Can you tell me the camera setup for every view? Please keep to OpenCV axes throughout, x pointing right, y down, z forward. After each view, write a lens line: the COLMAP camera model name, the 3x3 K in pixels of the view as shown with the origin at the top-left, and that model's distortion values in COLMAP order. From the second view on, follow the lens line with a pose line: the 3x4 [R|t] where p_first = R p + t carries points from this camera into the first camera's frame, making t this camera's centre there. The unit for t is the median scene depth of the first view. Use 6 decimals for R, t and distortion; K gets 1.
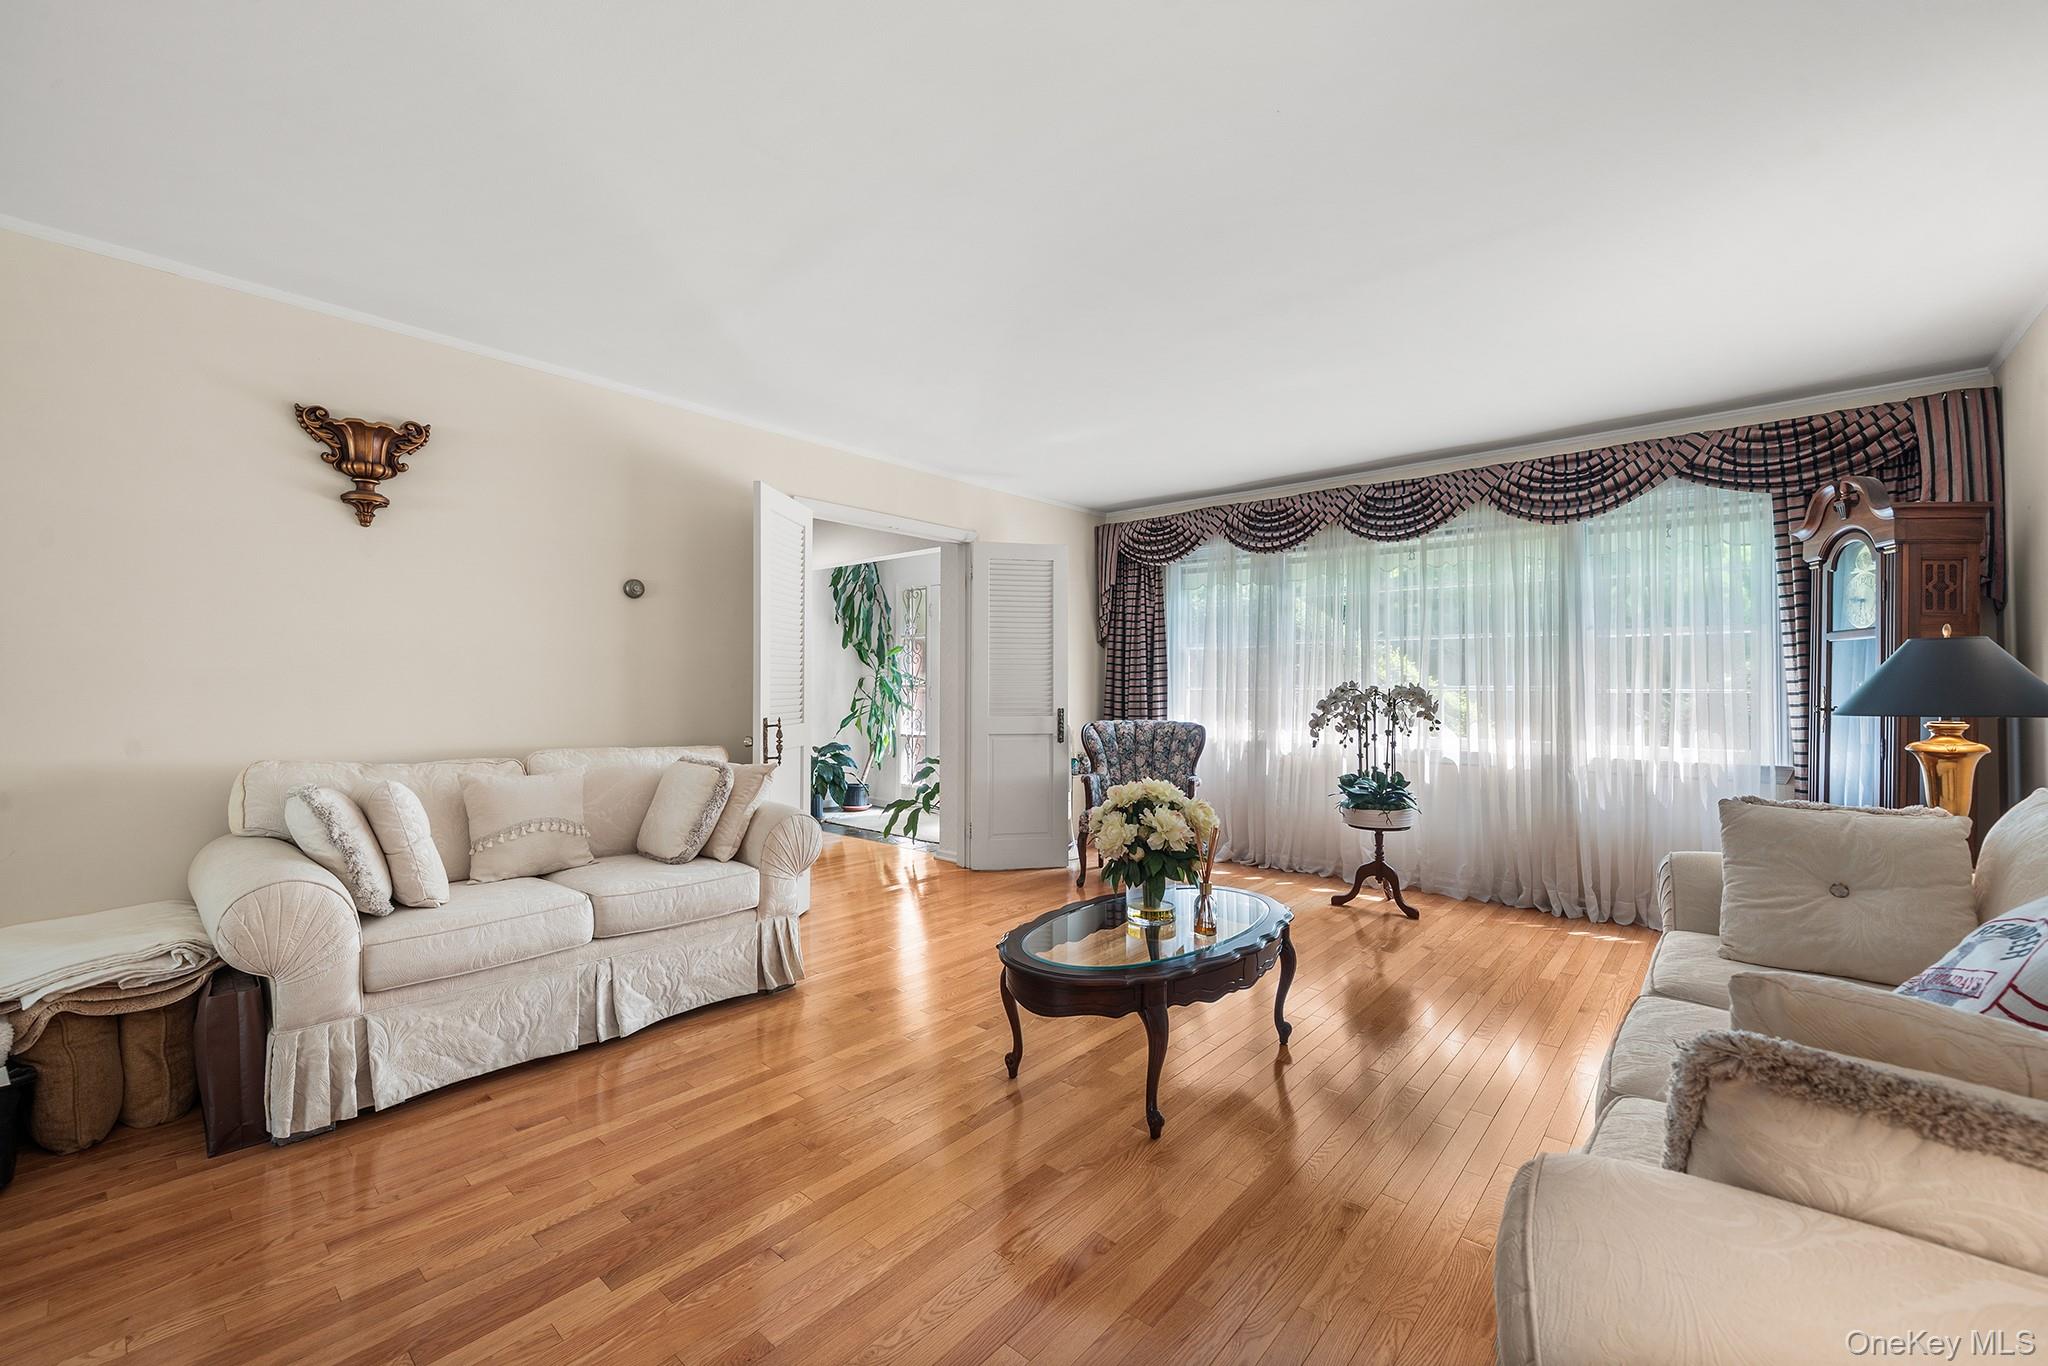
lens RADIAL K [[827.5, 0, 1020.0], [0, 827.5, 677.8], [0, 0, 1]] dist [0.000266, 0.000335]
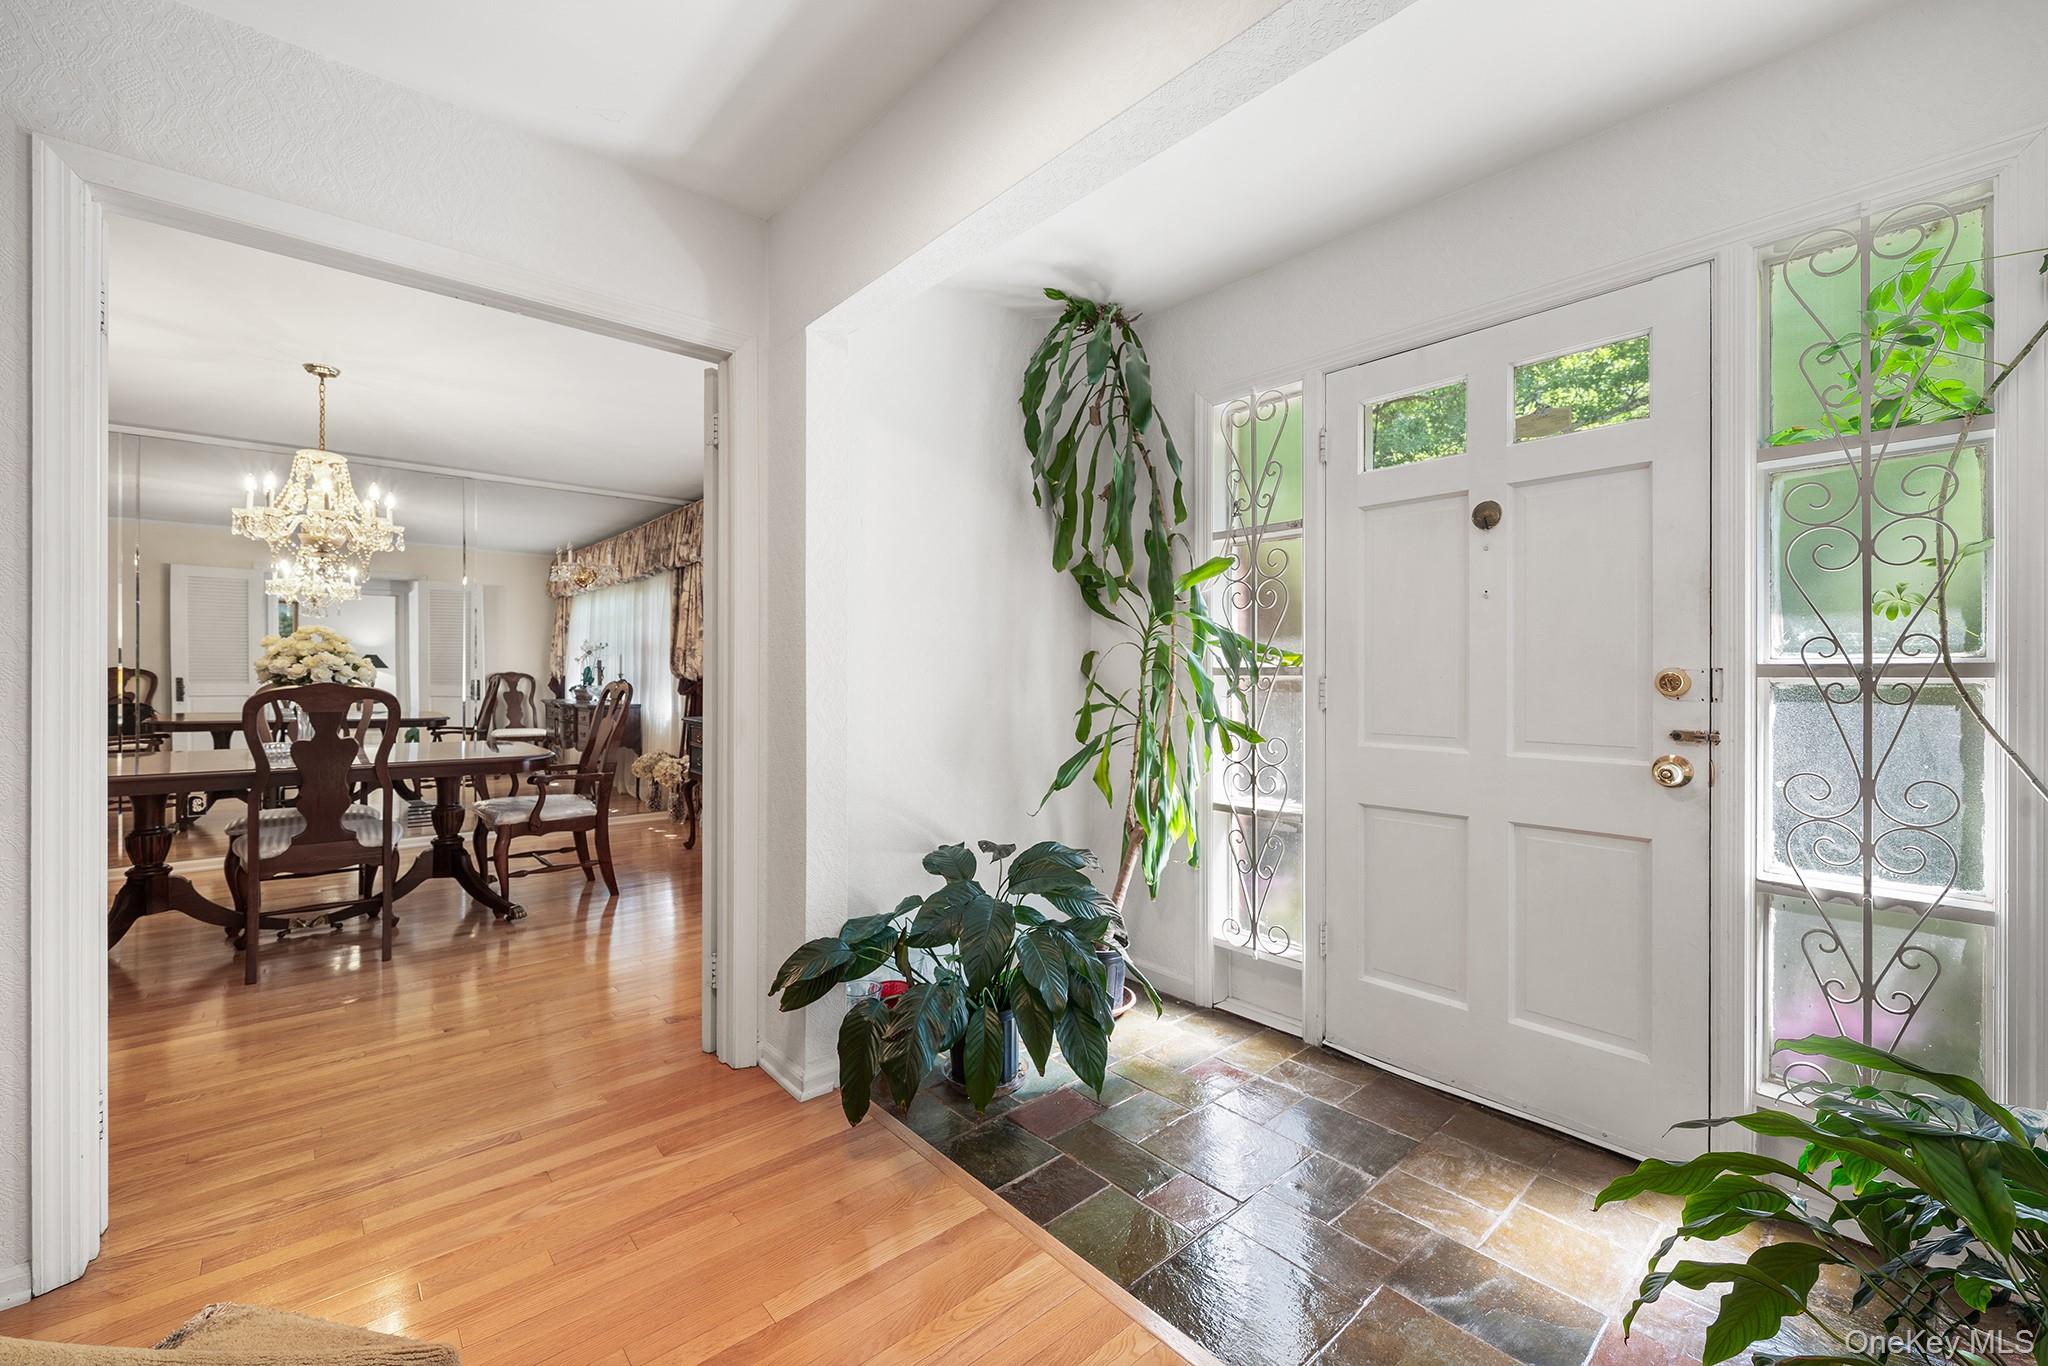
lens RADIAL K [[827.5, 0, 1026.3], [0, 827.5, 683.7], [0, 0, 1]] dist [0.000266, 0.000335]
pose [[0.991049, -0.005221, -0.133395, -0.176367], [0.007072, 0.999885, 0.013413, 0.009586], [0.133310, -0.014237, 0.990972, 0.624740]]
